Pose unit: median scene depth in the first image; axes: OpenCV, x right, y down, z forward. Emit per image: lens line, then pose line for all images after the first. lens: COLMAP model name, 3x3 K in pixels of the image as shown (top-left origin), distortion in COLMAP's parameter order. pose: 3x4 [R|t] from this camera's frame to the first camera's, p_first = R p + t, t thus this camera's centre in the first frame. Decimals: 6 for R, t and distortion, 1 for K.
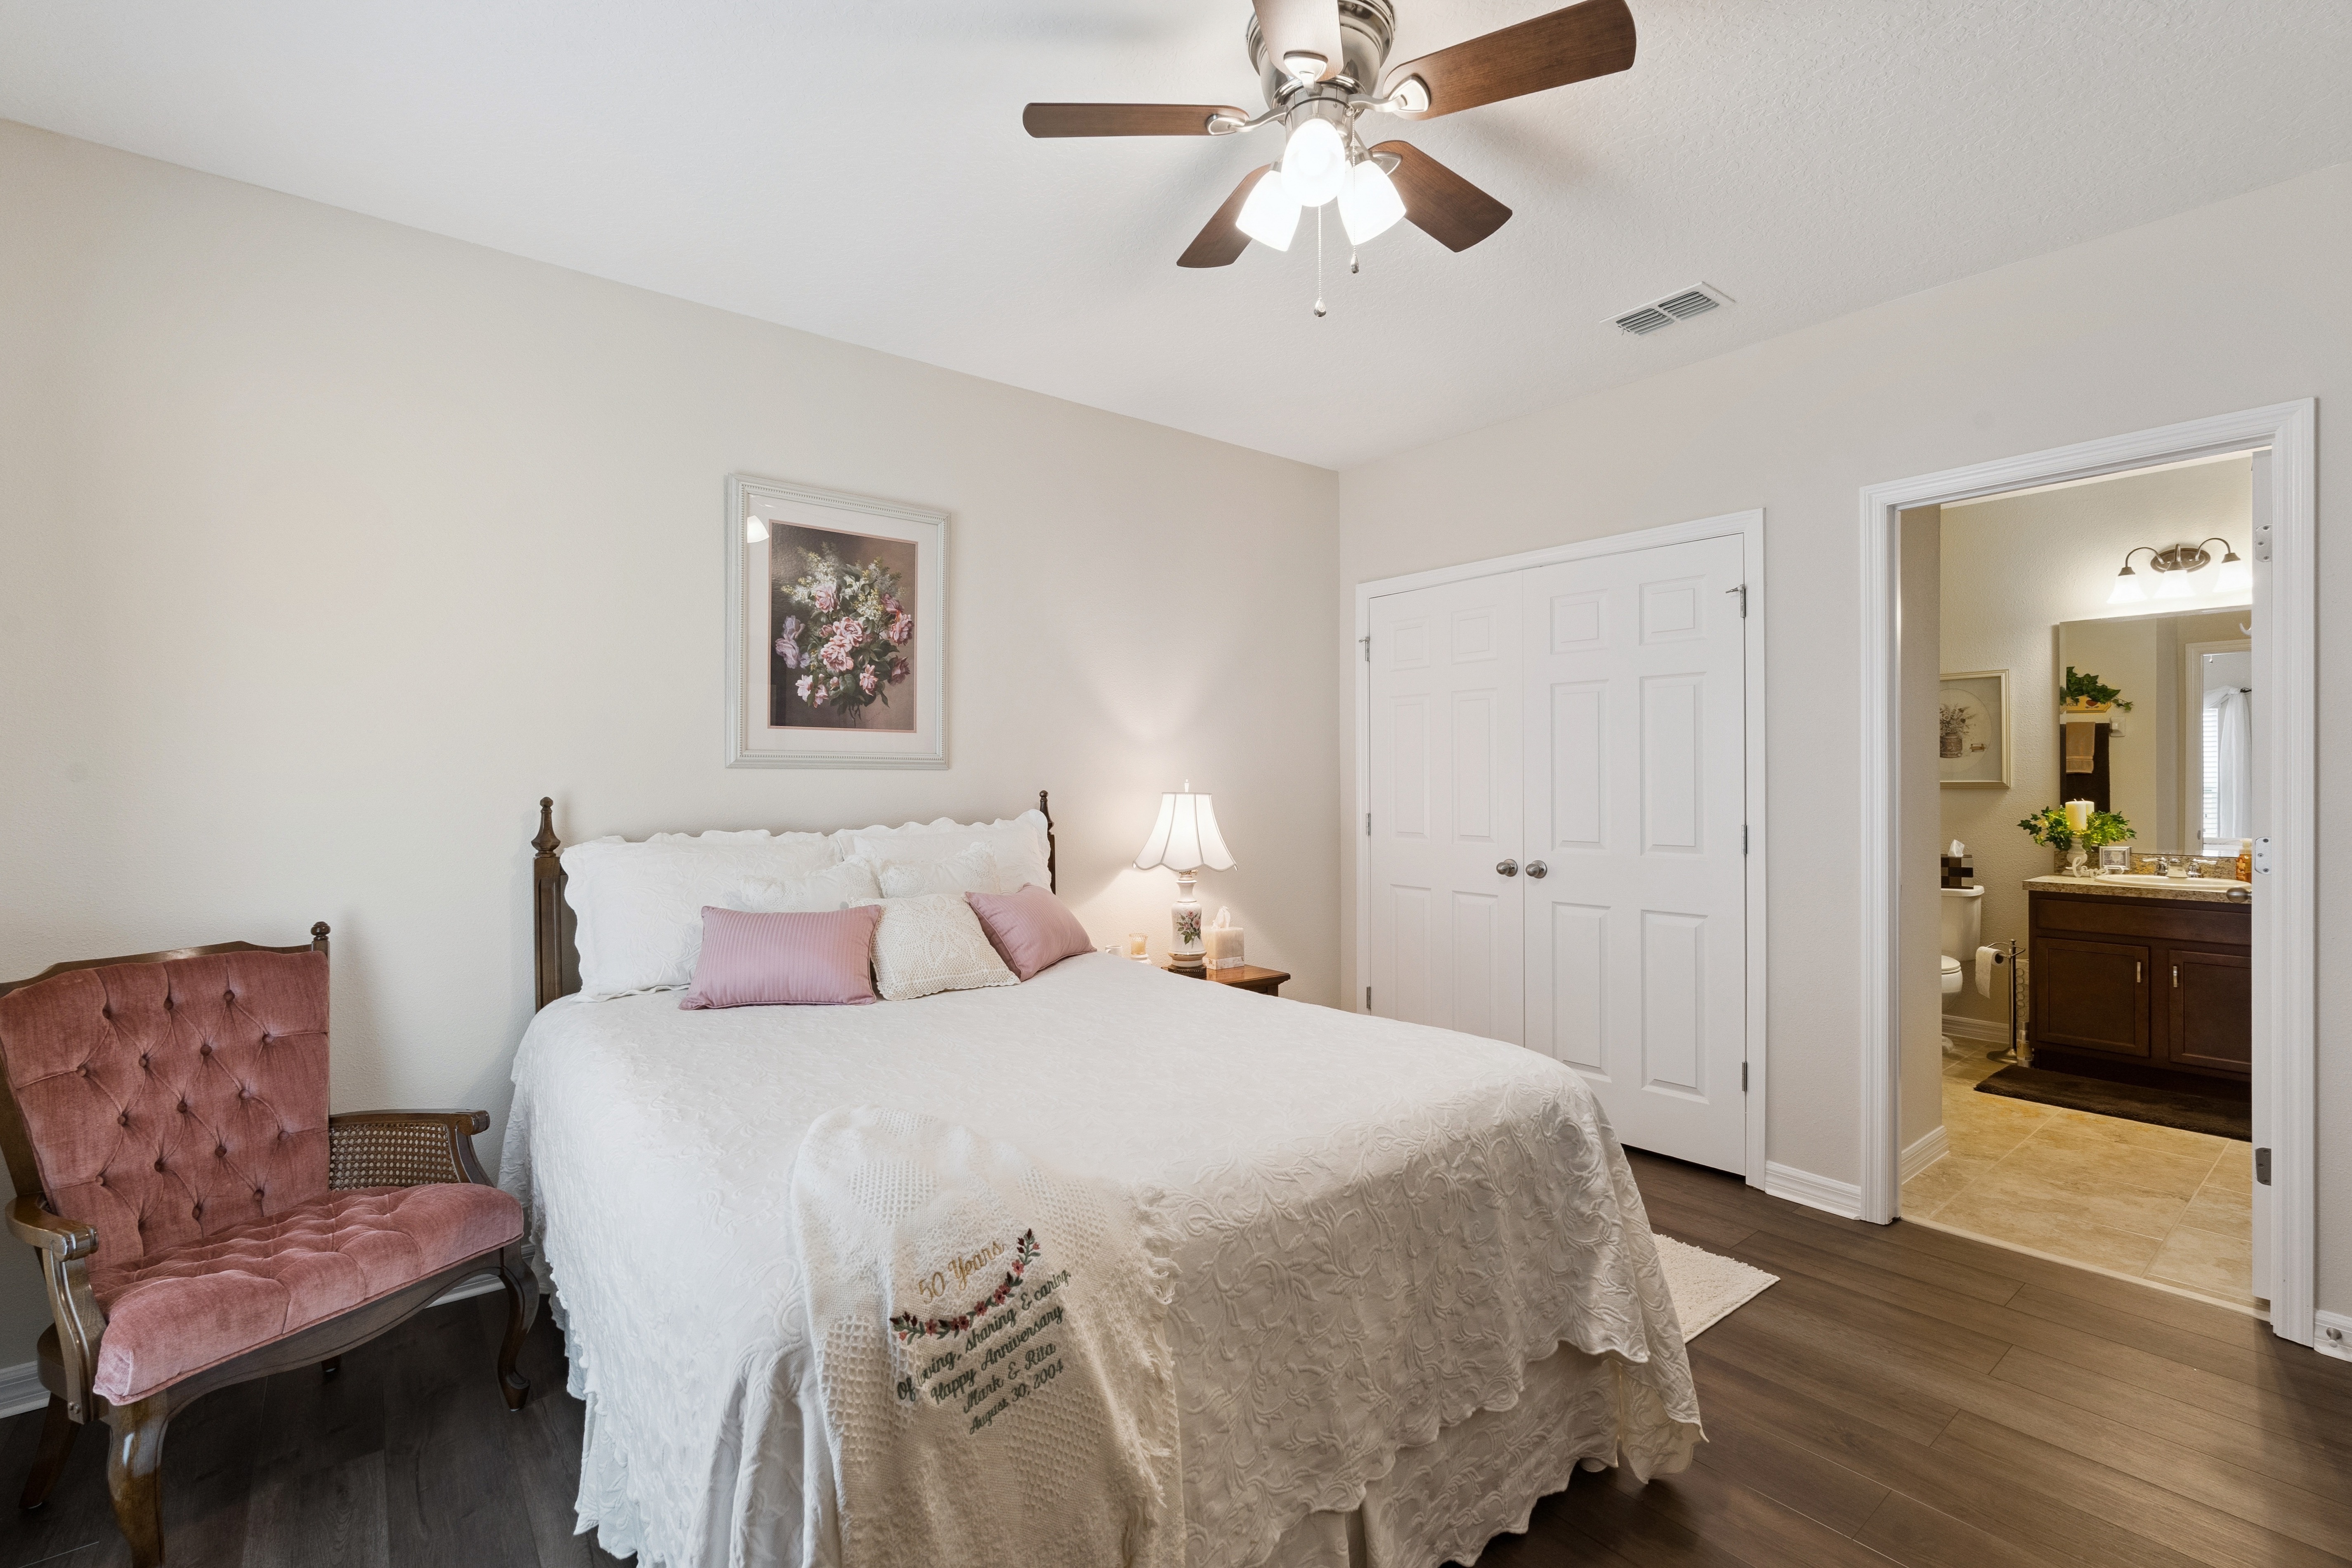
lens RADIAL K [[1051.5, 0, 1176.0], [0, 1051.5, 784.0], [0, 0, 1]] dist [-0.000726, -0.000118]
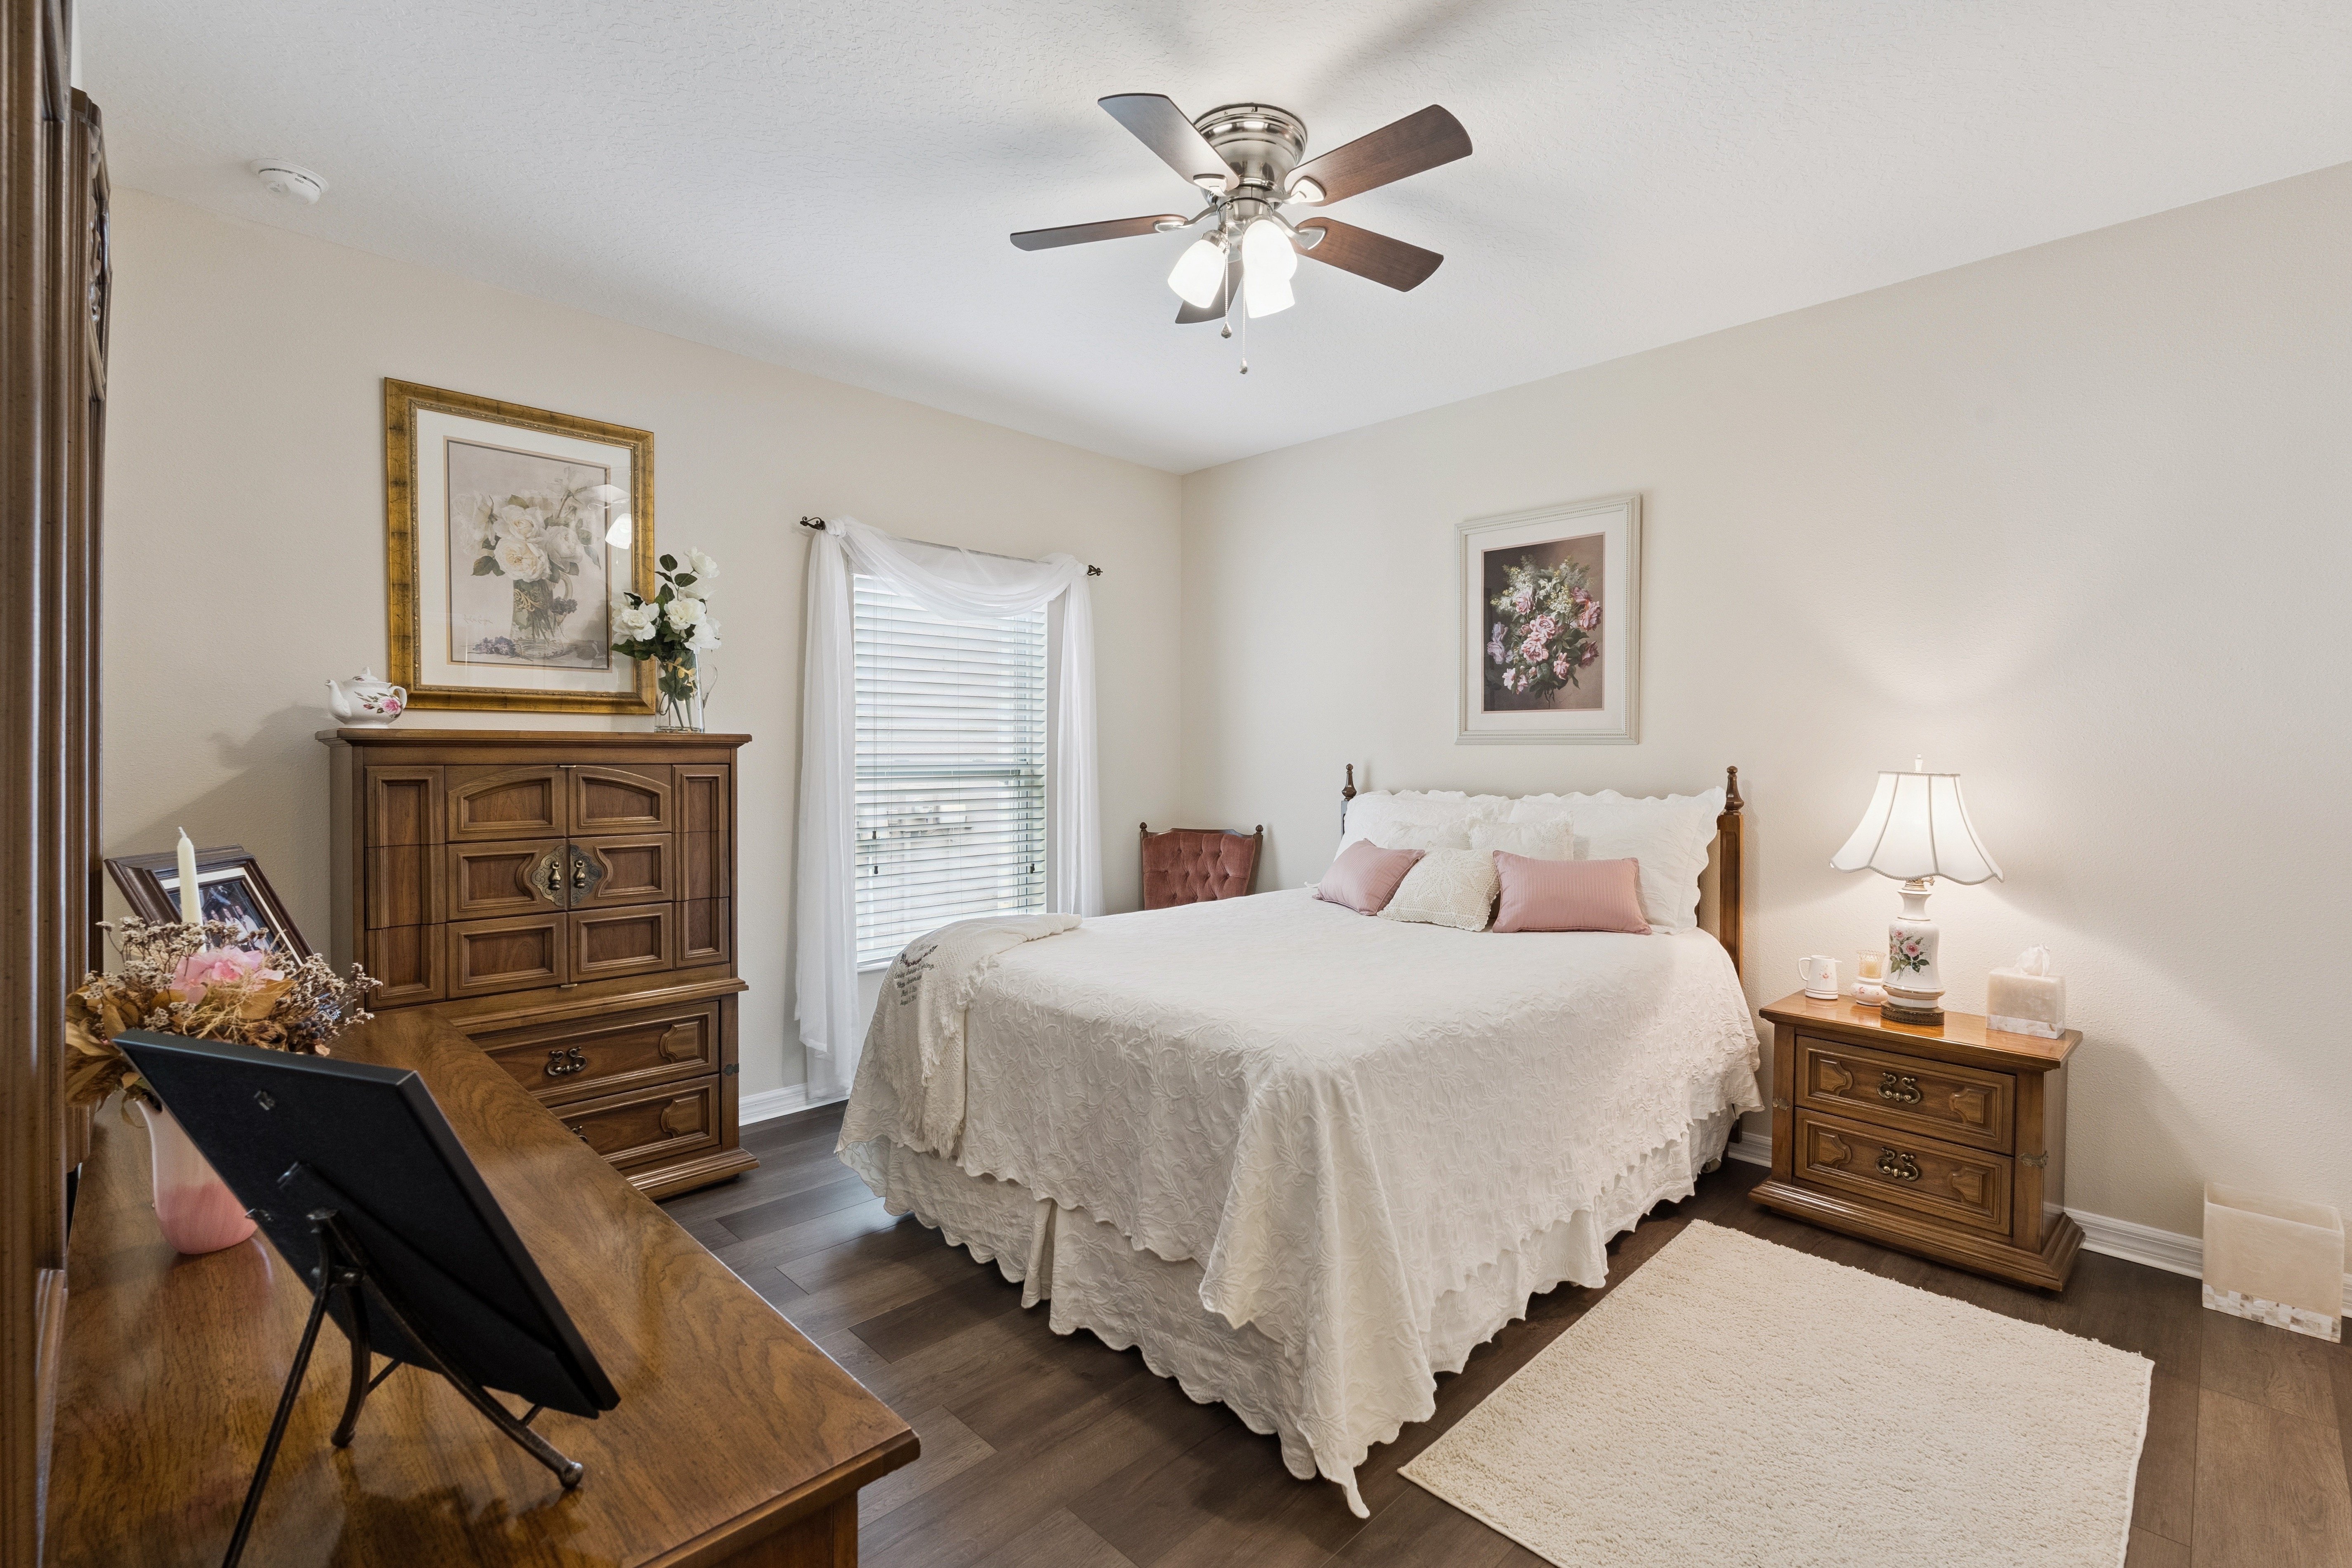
lens RADIAL K [[1047.6, 0, 1182.0], [0, 1047.6, 789.8], [0, 0, 1]] dist [-0.000820, 0.000106]
pose [[0.101398, 0.035479, -0.994213, 0.817741], [-0.009258, 0.999354, 0.034718, -0.000550], [0.994803, 0.005684, 0.101661, 0.485421]]
